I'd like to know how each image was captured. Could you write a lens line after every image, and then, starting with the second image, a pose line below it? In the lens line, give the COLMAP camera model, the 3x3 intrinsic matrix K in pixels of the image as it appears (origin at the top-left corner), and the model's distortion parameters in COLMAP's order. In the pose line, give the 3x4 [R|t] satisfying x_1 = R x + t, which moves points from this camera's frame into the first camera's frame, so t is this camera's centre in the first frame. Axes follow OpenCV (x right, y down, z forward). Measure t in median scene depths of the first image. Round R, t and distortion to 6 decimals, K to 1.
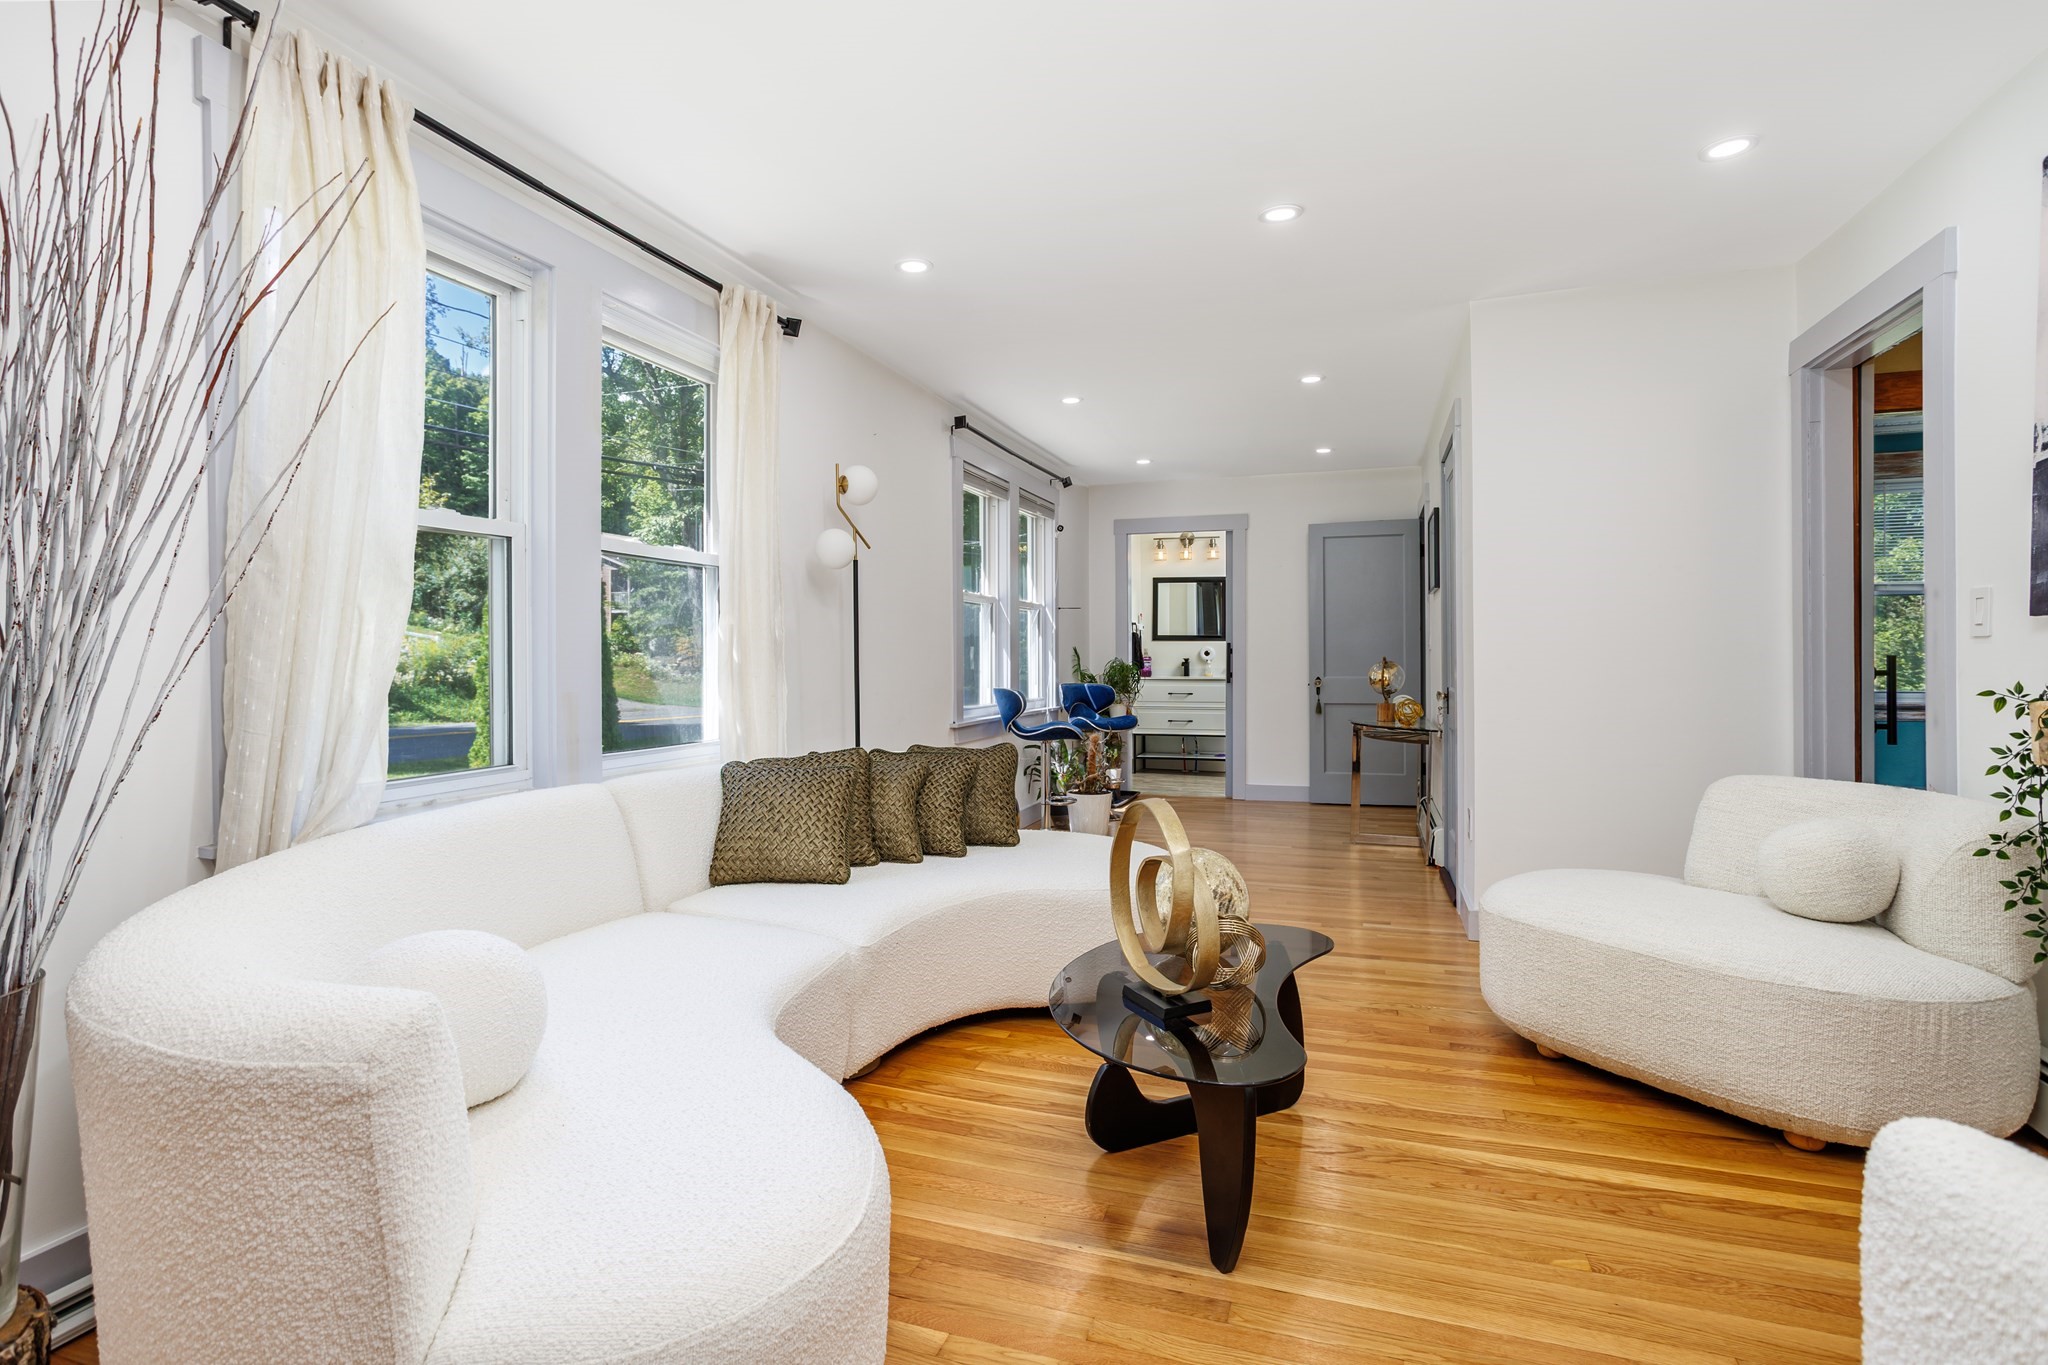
lens RADIAL K [[999.9, 0, 1000.2], [0, 999.9, 665.3], [0, 0, 1]] dist [-0.041795, 0.022703]
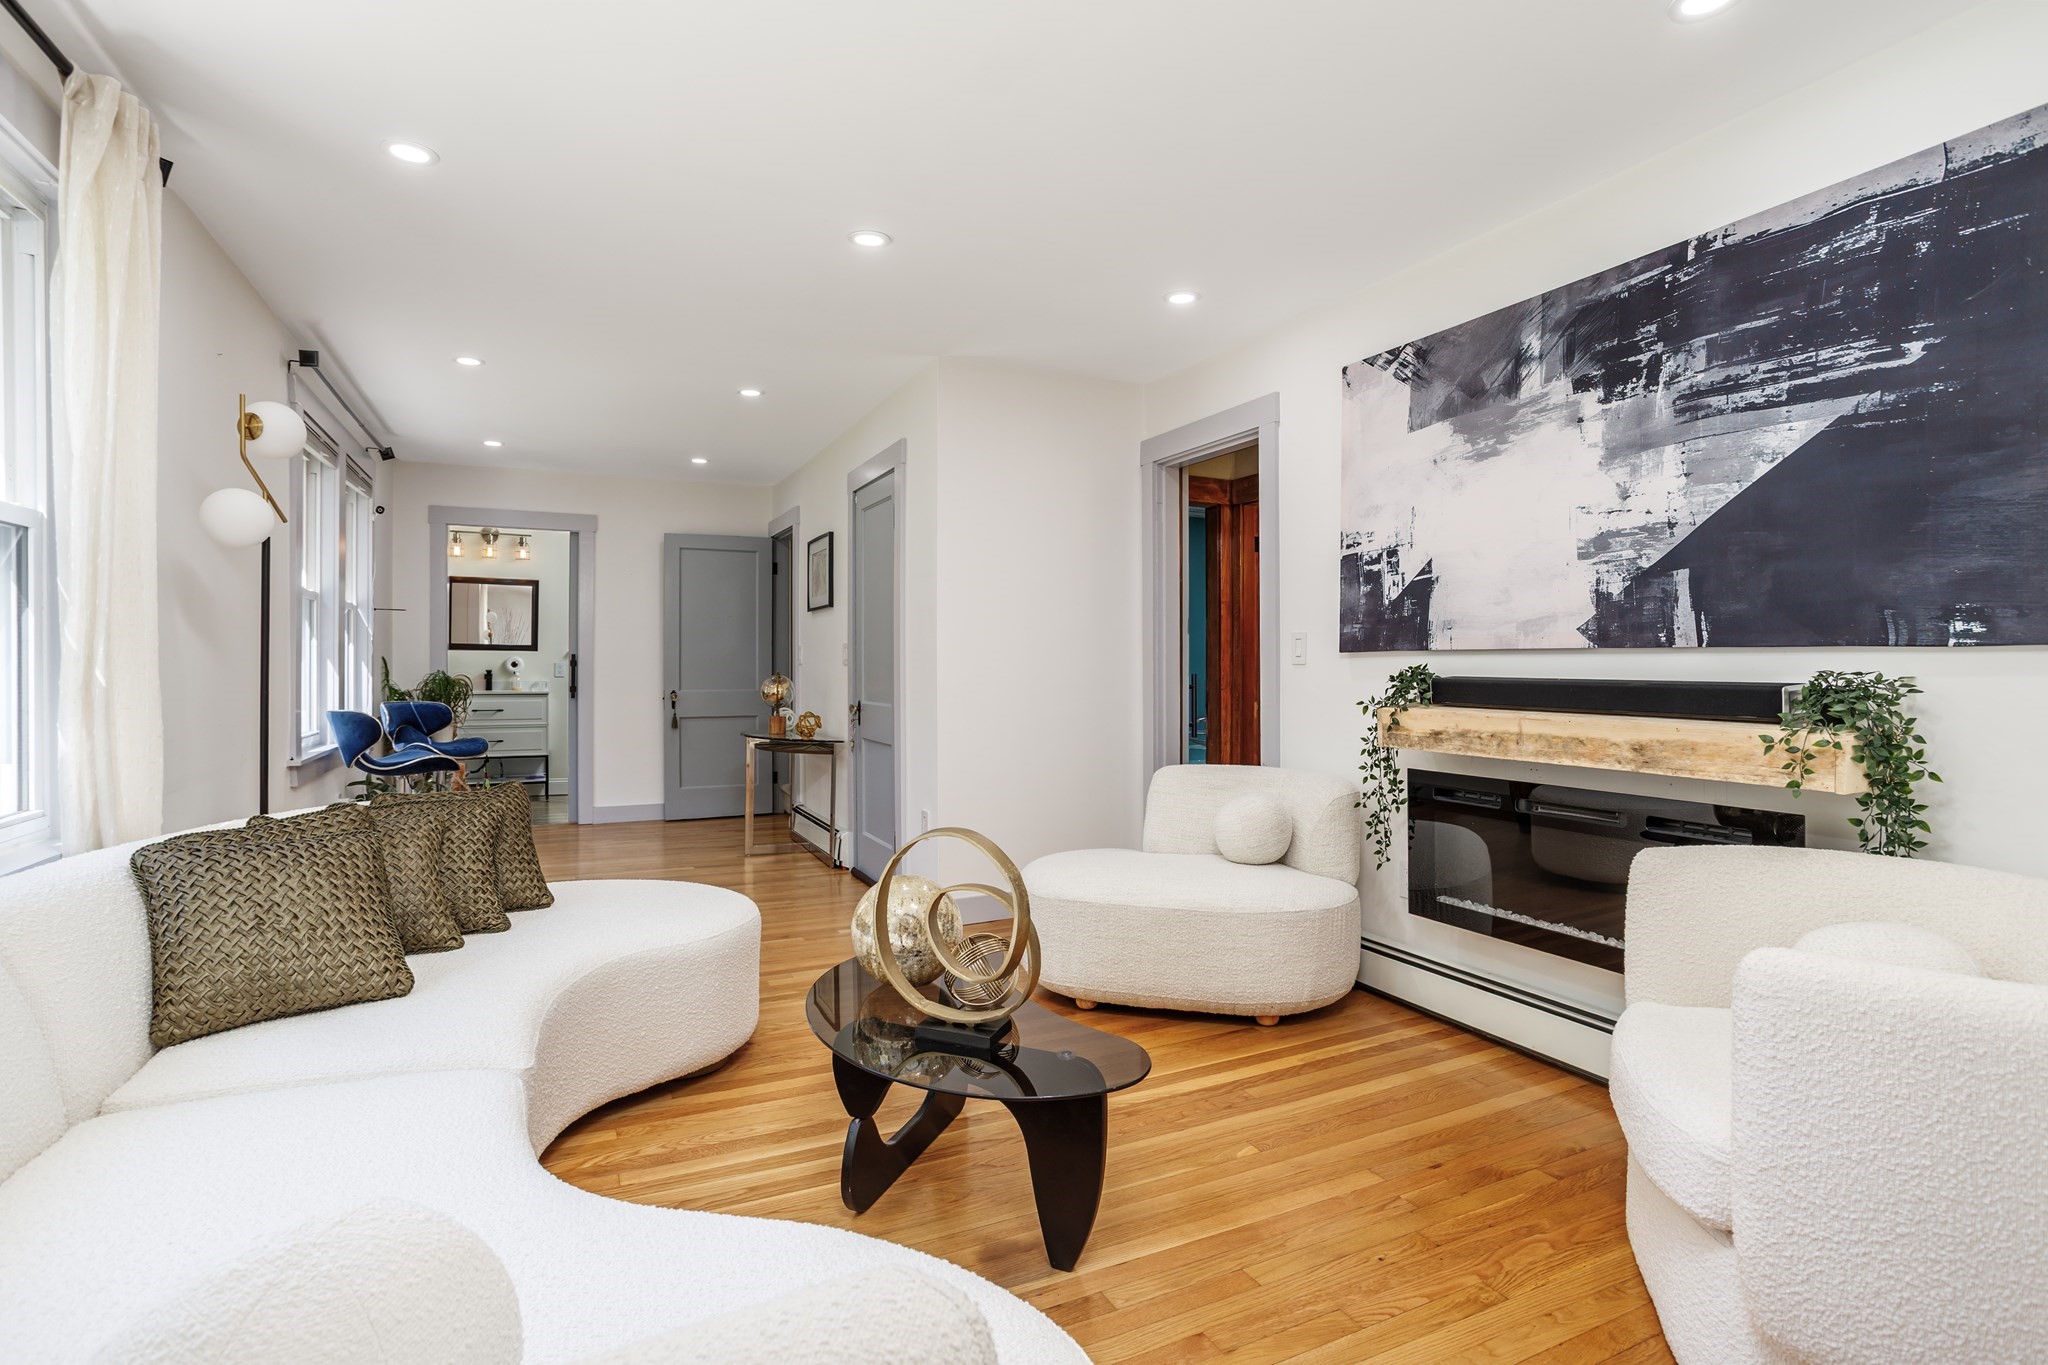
lens RADIAL K [[999.9, 0, 1028.5], [0, 999.9, 672.1], [0, 0, 1]] dist [-0.041795, 0.022703]
pose [[0.703210, 0.001357, 0.710981, -0.164528], [-0.000020, 0.999998, -0.001888, -0.005864], [-0.710983, 0.001314, 0.703208, 0.086603]]
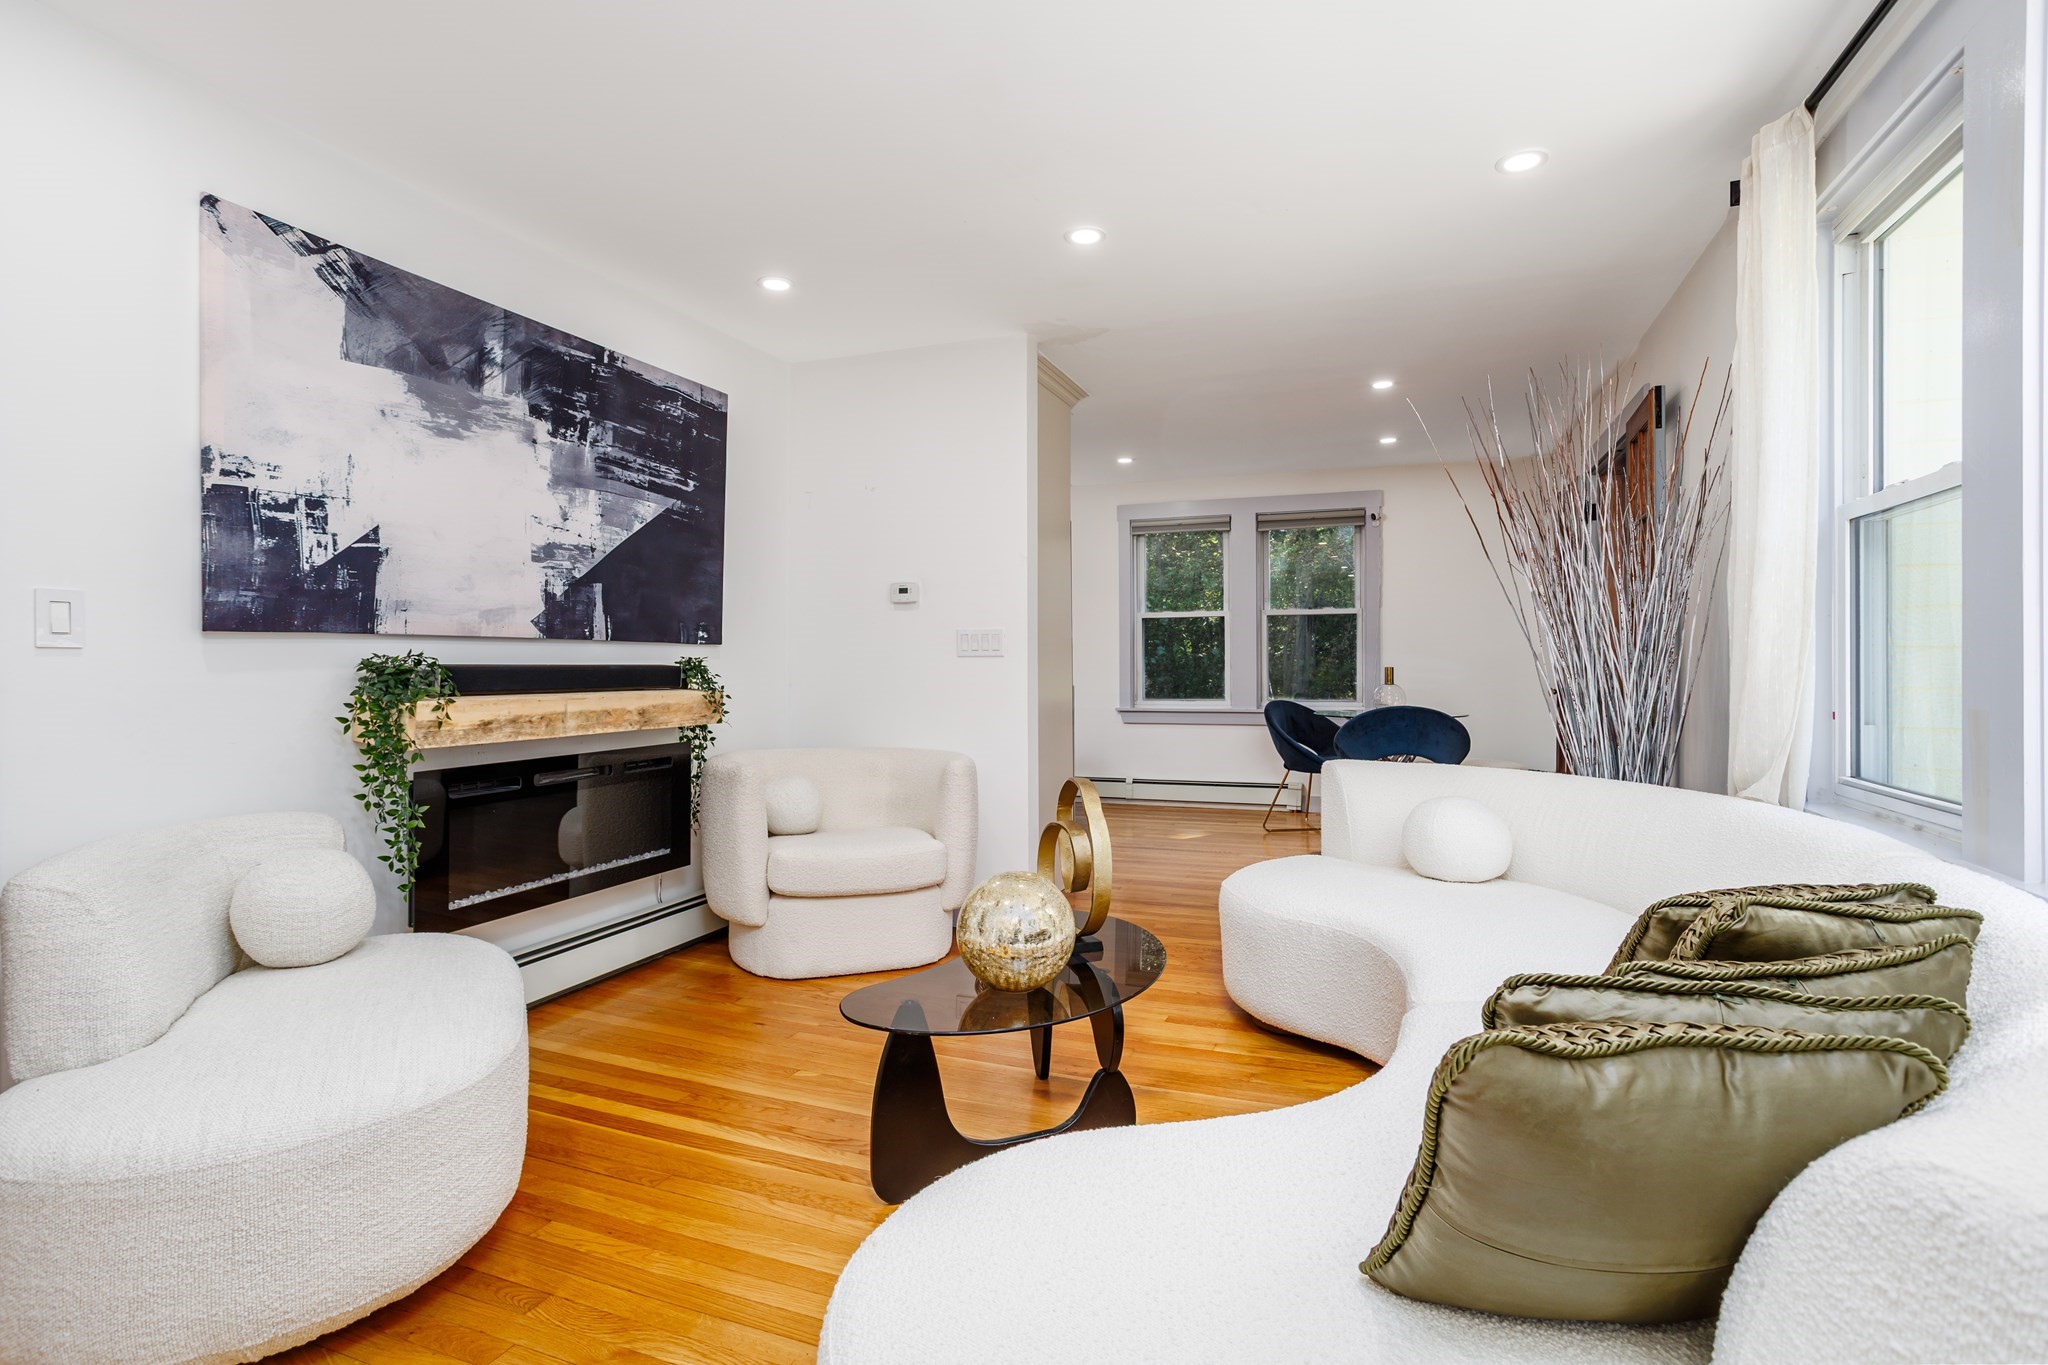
lens RADIAL K [[999.9, 0, 1012.1], [0, 999.9, 658.7], [0, 0, 1]] dist [-0.041795, 0.022703]
pose [[-0.999512, 0.006316, 0.030602, 0.067805], [0.006515, 0.999958, 0.006407, -0.008473], [-0.030561, 0.006604, -0.999511, 0.750111]]
